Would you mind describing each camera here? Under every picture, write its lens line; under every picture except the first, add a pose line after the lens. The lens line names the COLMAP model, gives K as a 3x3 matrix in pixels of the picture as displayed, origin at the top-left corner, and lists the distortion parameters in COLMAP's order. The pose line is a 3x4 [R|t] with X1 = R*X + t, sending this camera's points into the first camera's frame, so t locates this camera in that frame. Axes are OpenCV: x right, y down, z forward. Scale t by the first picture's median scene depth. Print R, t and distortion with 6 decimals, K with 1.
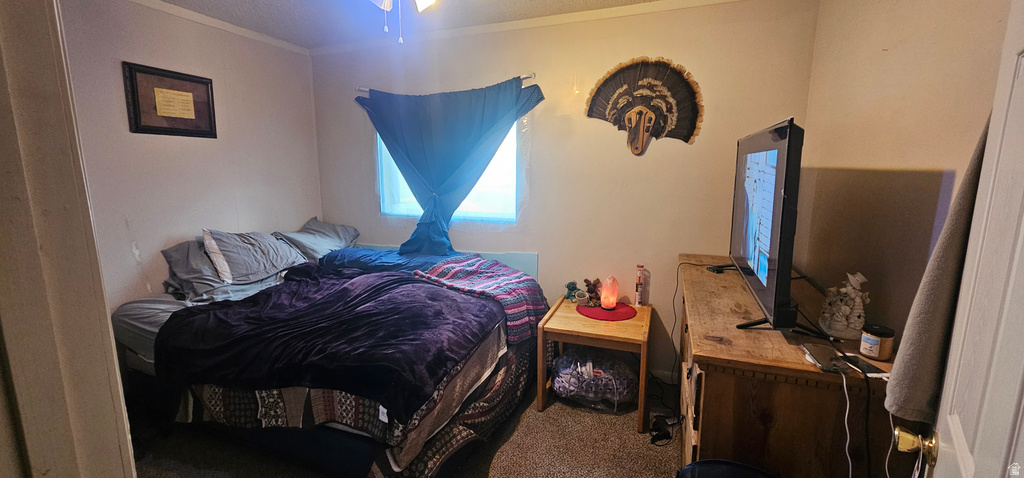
lens RADIAL K [[420.1, 0, 511.4], [0, 420.1, 232.9], [0, 0, 1]] dist [-0.001678, 0.000806]
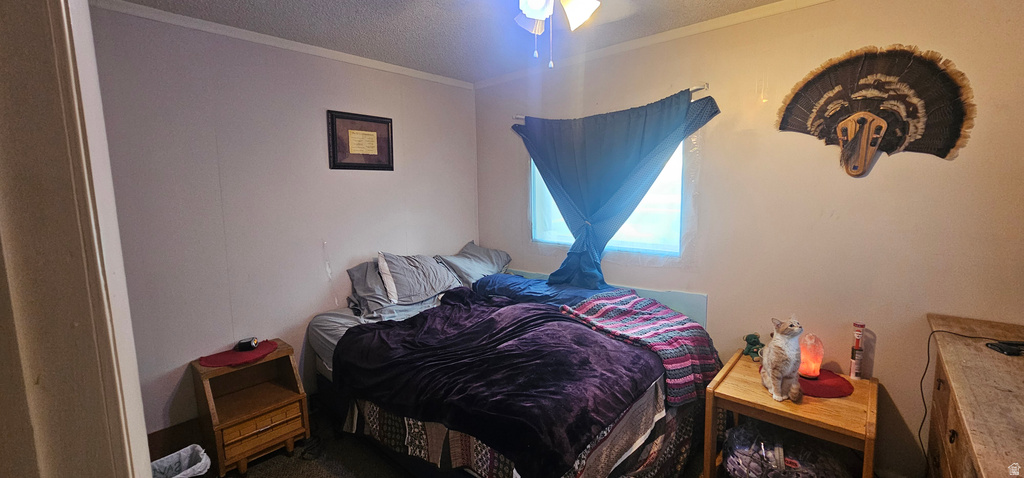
lens RADIAL K [[420.1, 0, 511.4], [0, 420.1, 232.9], [0, 0, 1]] dist [-0.001678, 0.000806]
pose [[0.933511, 0.022735, -0.357827, -0.005360], [-0.037618, 0.998690, -0.034684, -0.036356], [0.356570, 0.045839, 0.933144, 0.085147]]
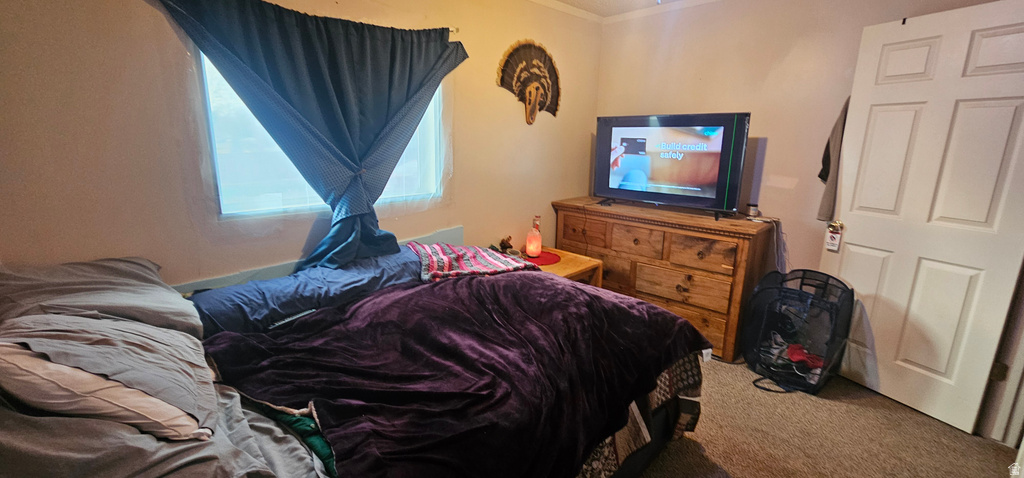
lens RADIAL K [[420.1, 0, 511.4], [0, 420.1, 232.9], [0, 0, 1]] dist [-0.001678, 0.000806]
pose [[0.400233, -0.192741, 0.895916, -0.869450], [0.148226, 0.978375, 0.144264, -0.066577], [-0.904347, 0.075058, 0.420147, 0.594280]]
